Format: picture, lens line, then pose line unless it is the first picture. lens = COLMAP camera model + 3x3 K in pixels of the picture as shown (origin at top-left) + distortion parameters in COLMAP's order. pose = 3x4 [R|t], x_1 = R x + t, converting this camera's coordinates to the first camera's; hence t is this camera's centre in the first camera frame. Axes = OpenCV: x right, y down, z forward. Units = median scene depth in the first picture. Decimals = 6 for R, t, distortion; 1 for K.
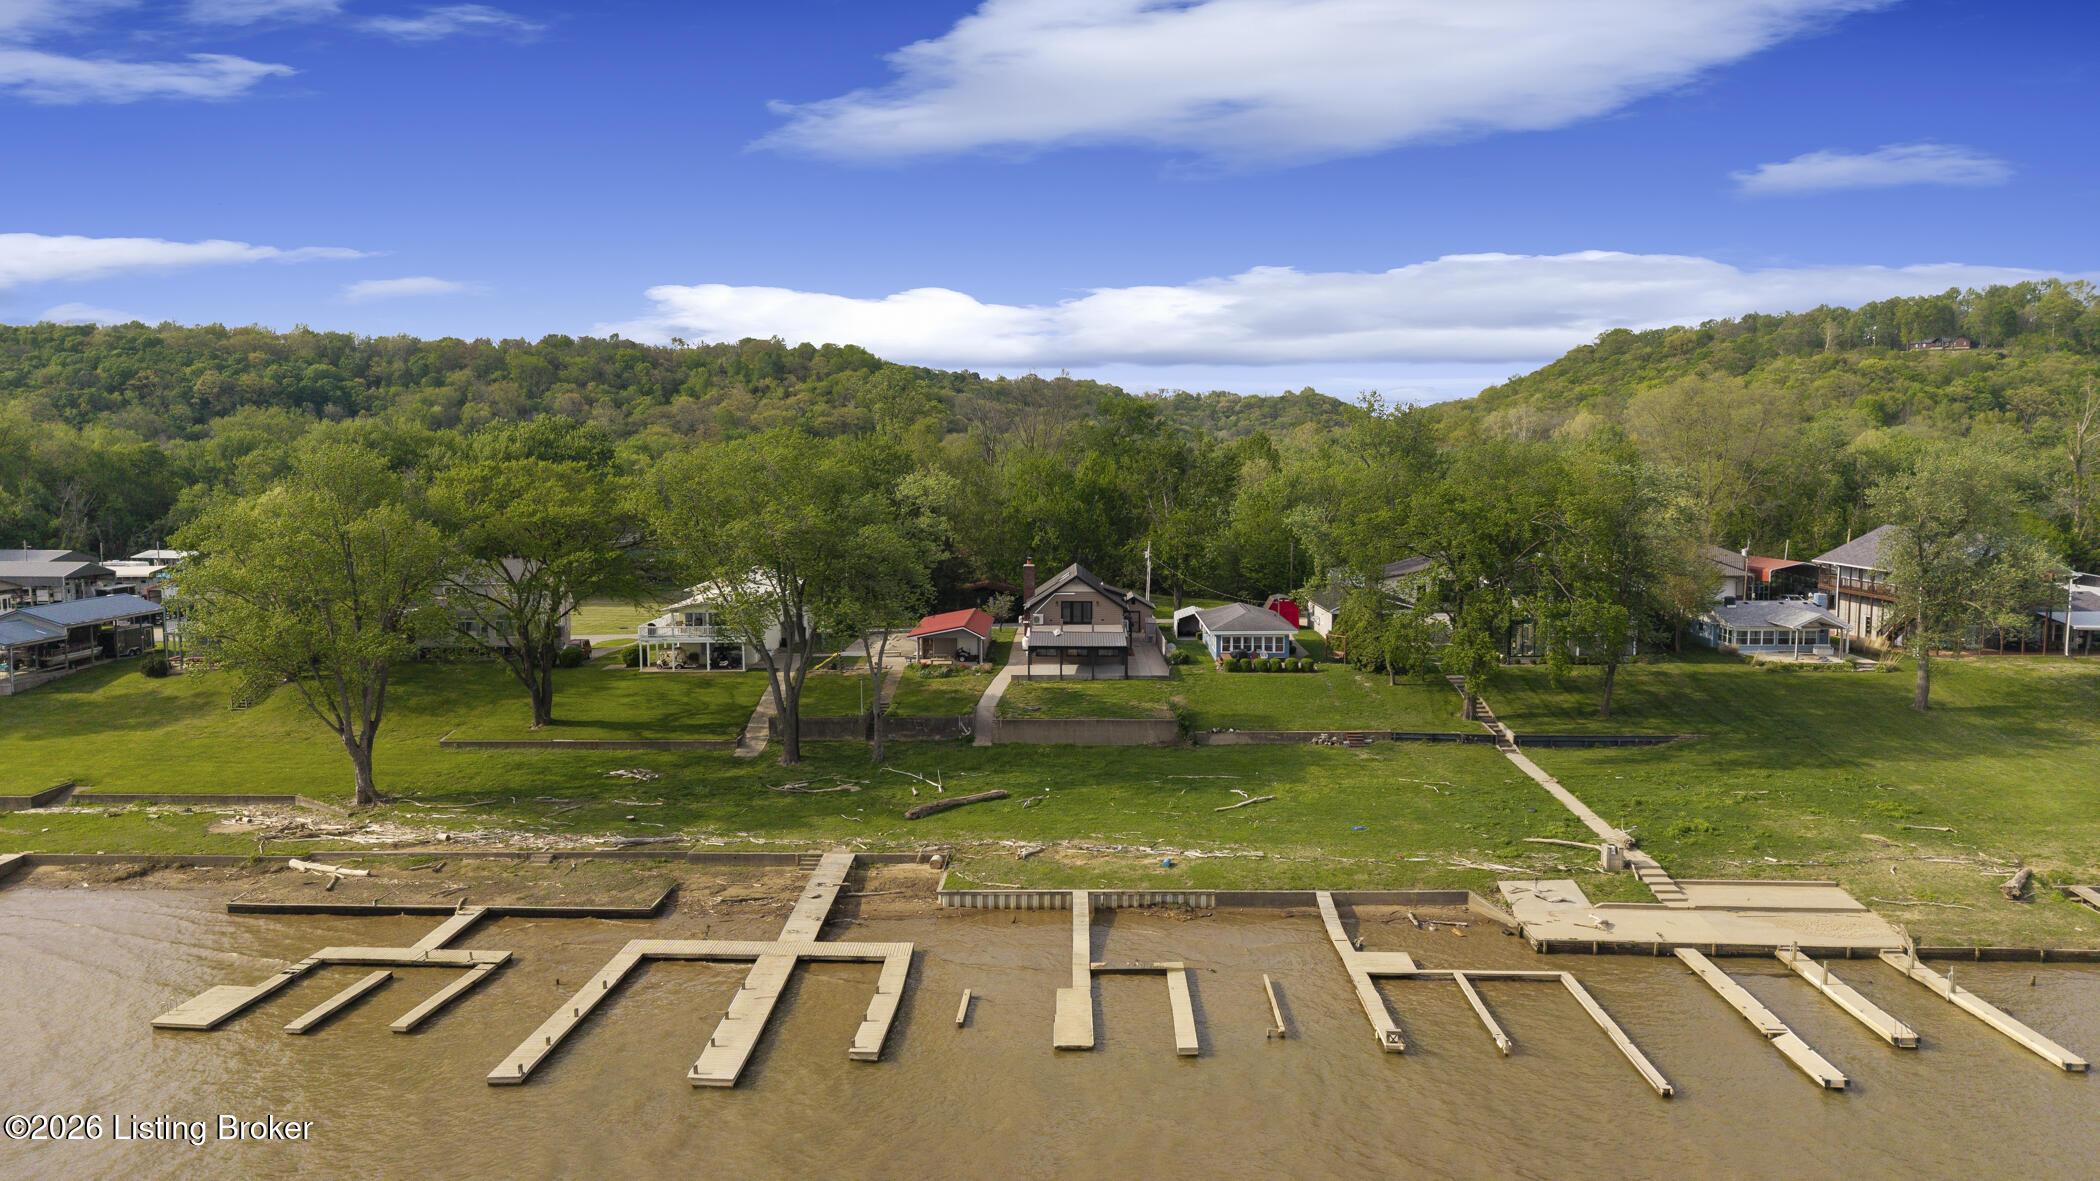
lens RADIAL K [[1407.2, 0, 1041.1], [0, 1407.2, 540.2], [0, 0, 1]] dist [0.000946, -0.002744]
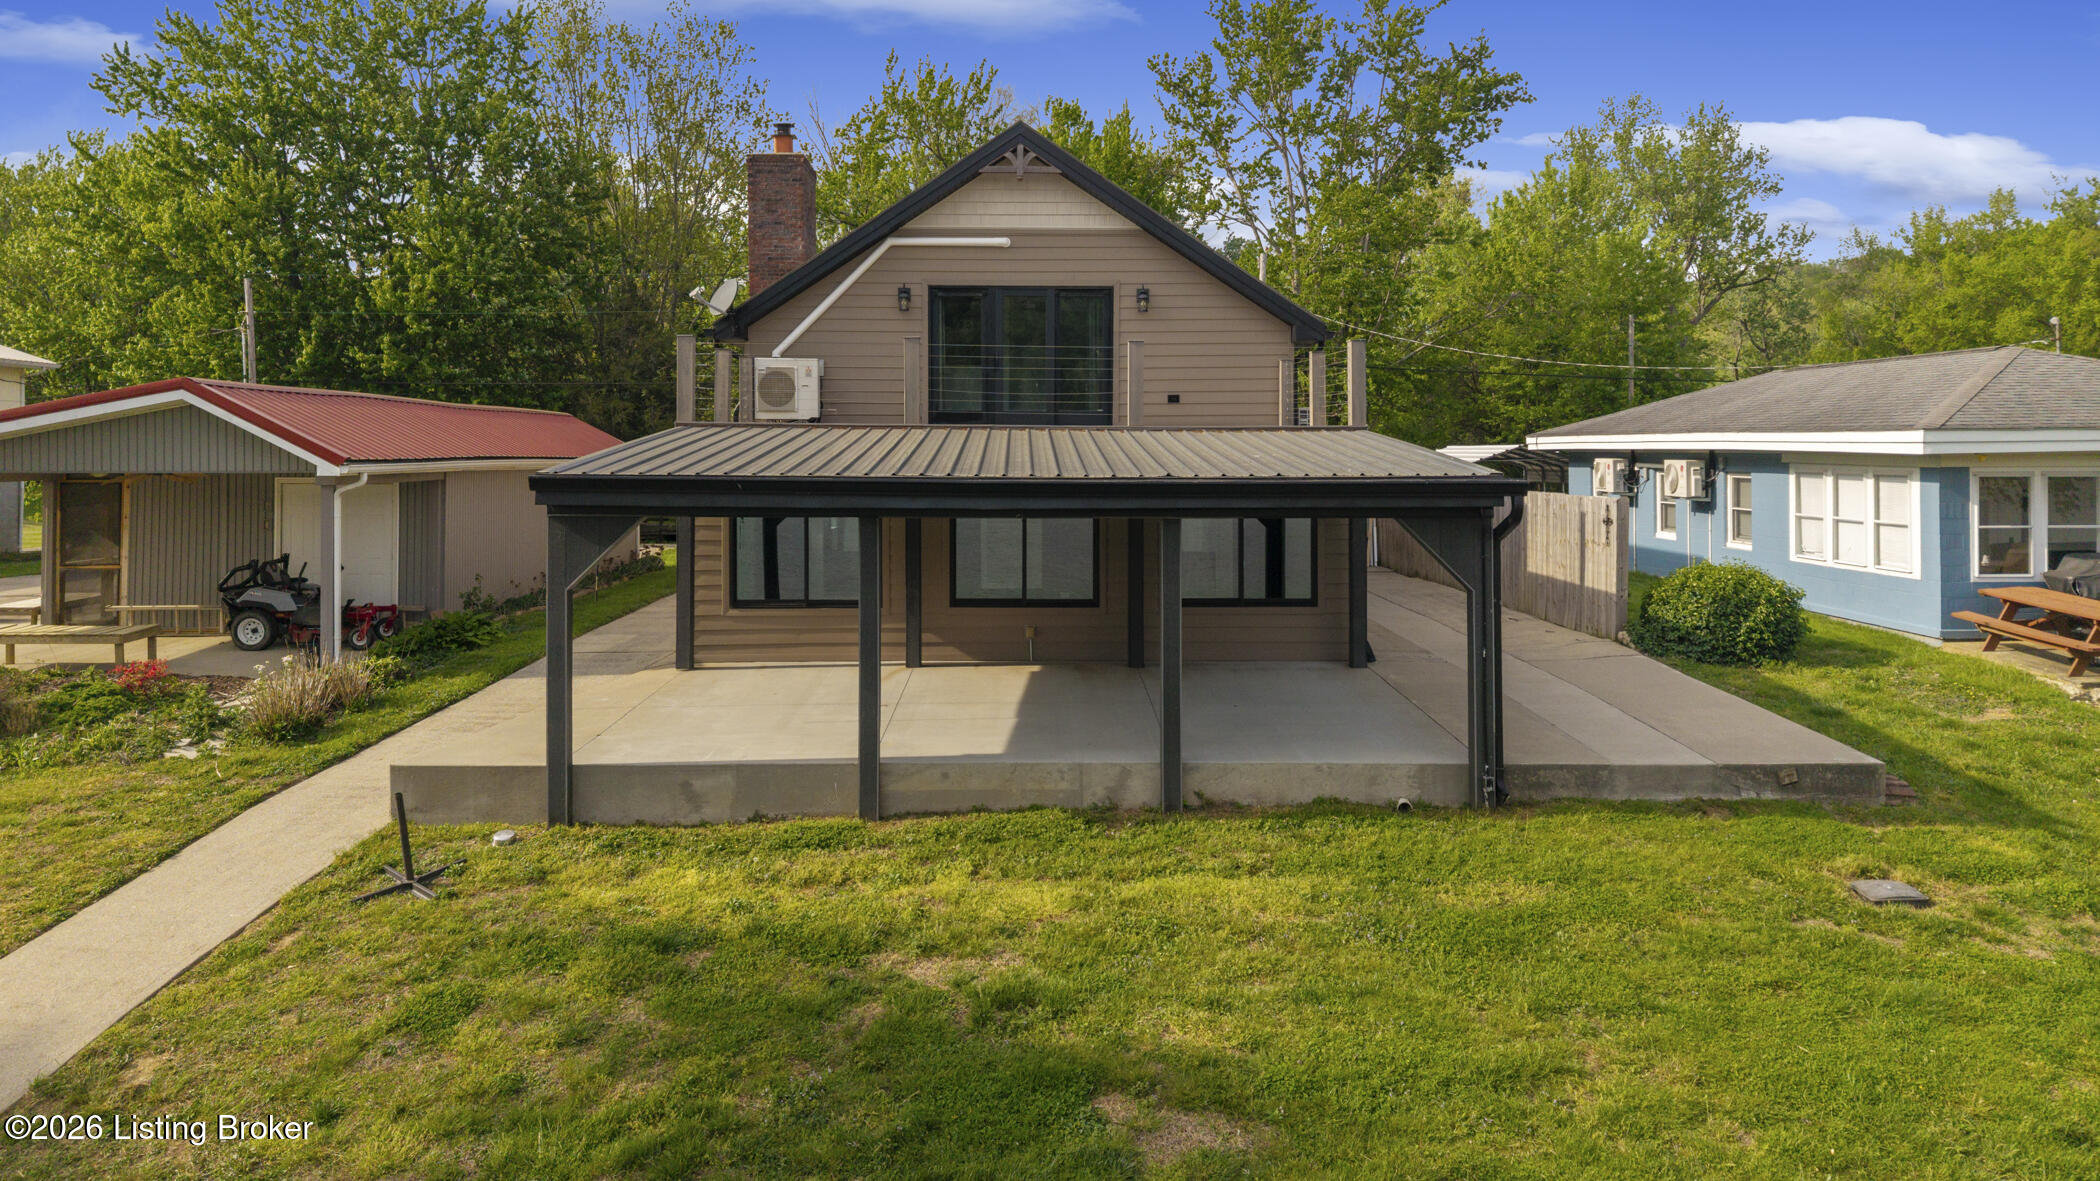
lens RADIAL K [[1429.1, 0, 1049.0], [0, 1429.1, 447.6], [0, 0, 1]] dist [0.026772, -0.005255]
pose [[0.999126, 0.000711, 0.041789, 0.023004], [0.001939, 0.997990, -0.063341, 0.078155], [-0.041750, 0.063367, 0.997117, 0.882805]]
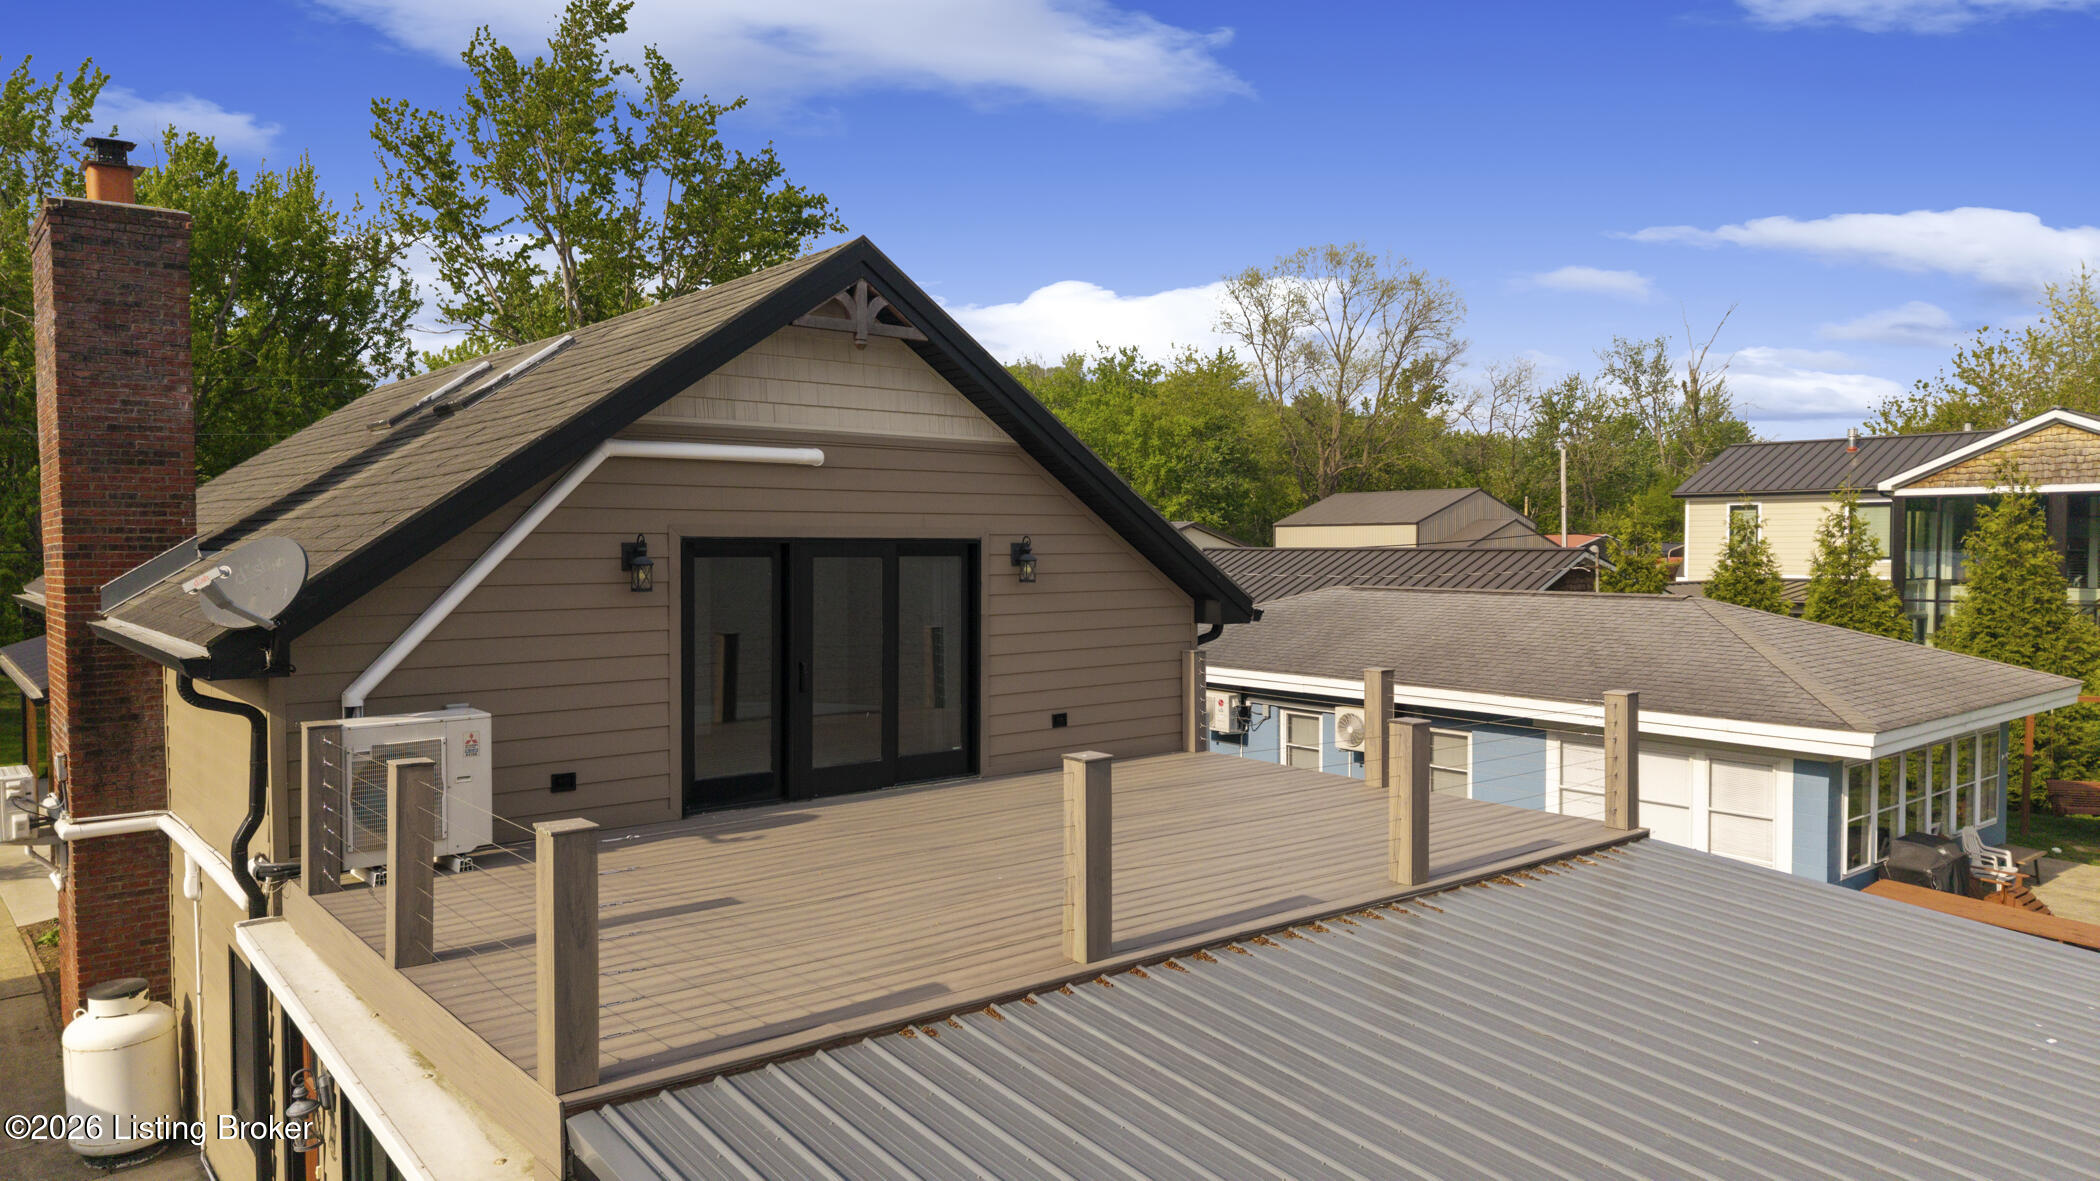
lens RADIAL K [[1414.1, 0, 1052.6], [0, 1414.1, 577.3], [0, 0, 1]] dist [0.002323, -0.002984]
pose [[0.756180, -0.016538, 0.654154, -0.025685], [0.043954, 0.998706, -0.025561, 0.051789], [-0.652886, 0.048082, 0.755929, 0.980467]]
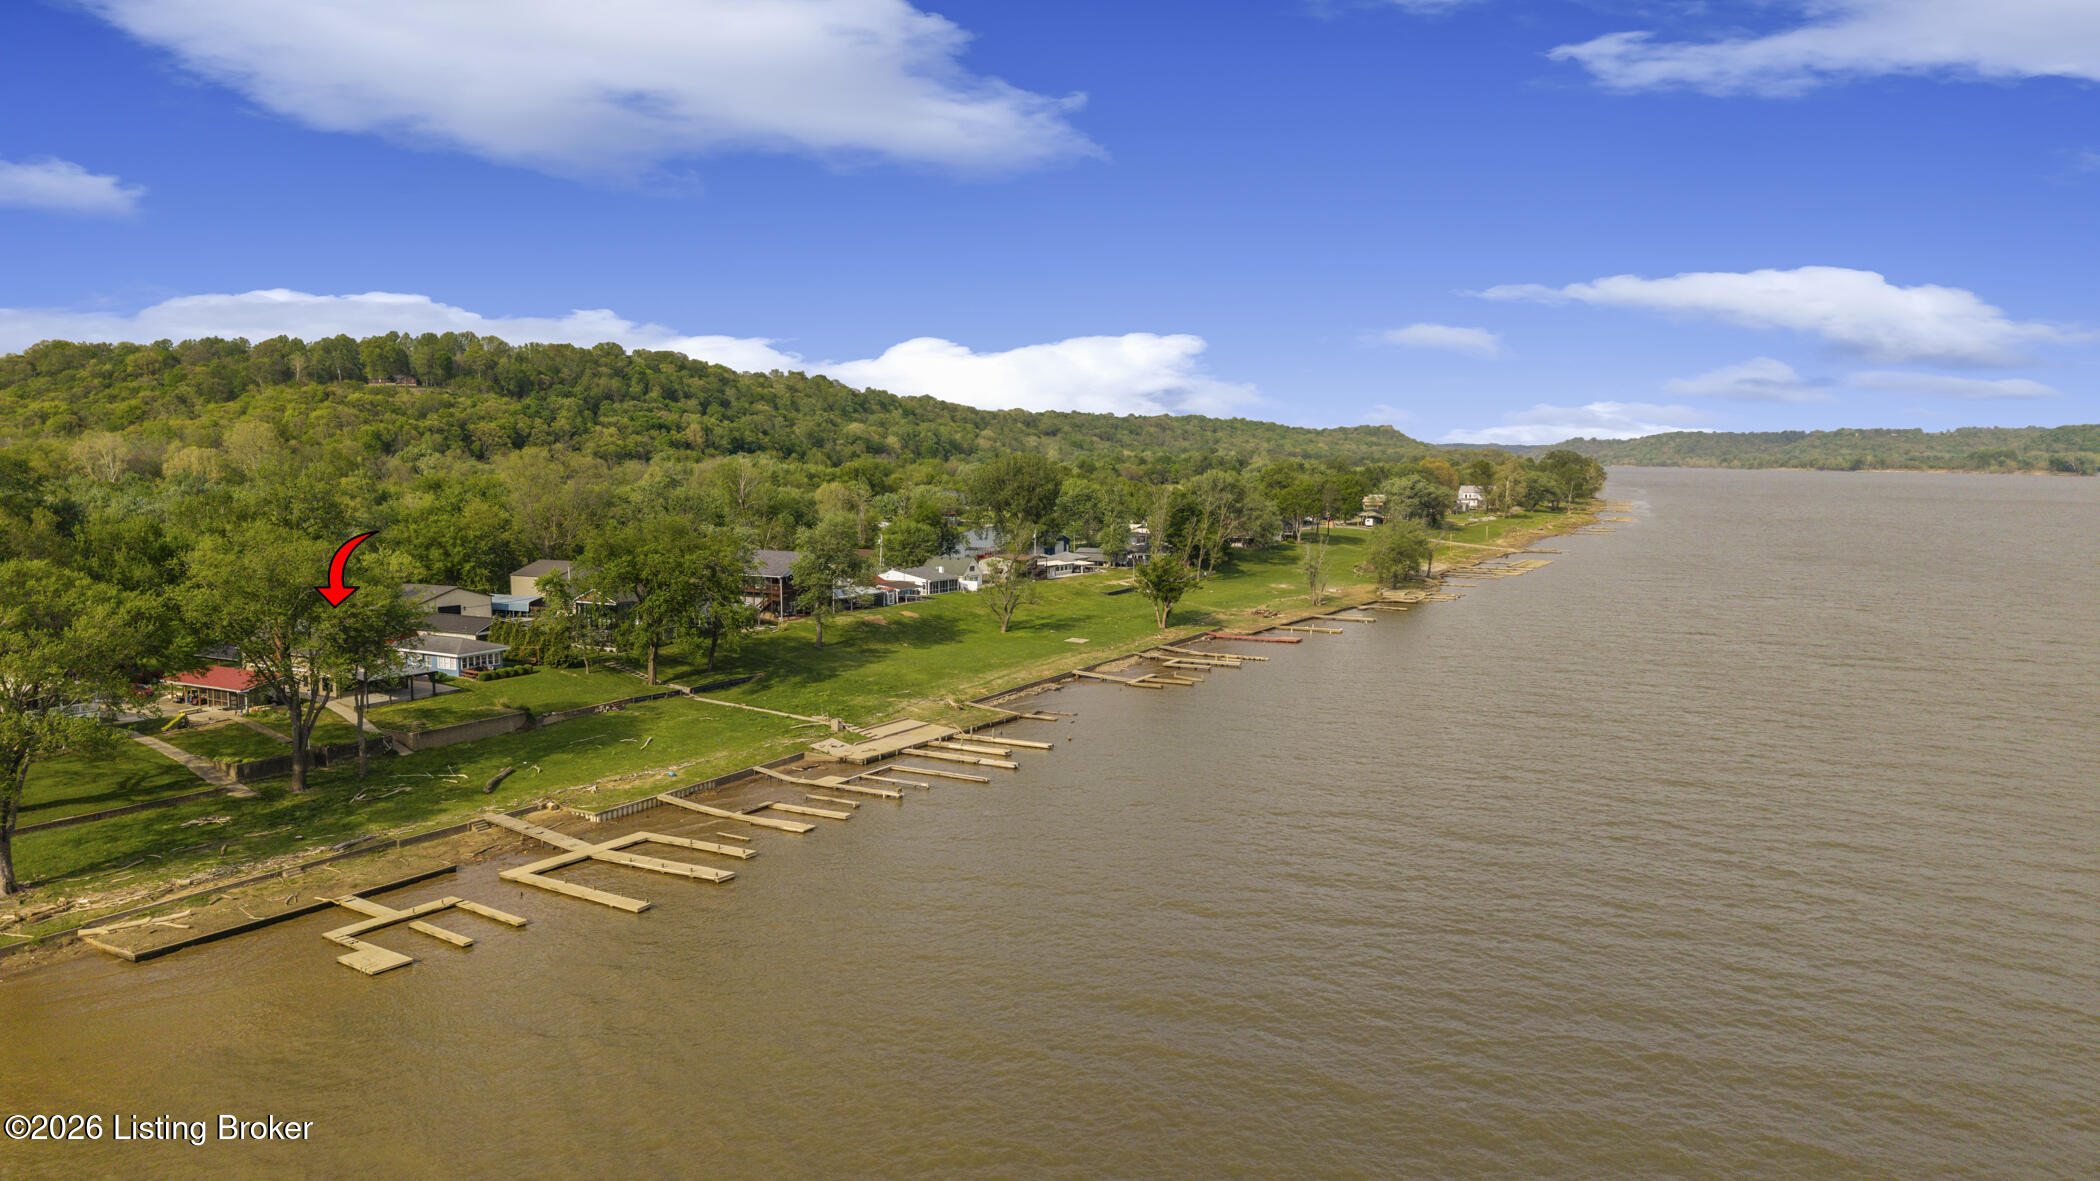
lens RADIAL K [[1414.1, 0, 1052.6], [0, 1414.1, 577.3], [0, 0, 1]] dist [0.002323, -0.002984]
pose [[0.468824, -0.070557, 0.880469, -0.839777], [0.052420, 0.997270, 0.052004, -0.051757], [-0.881735, 0.021774, 0.471243, -0.157581]]
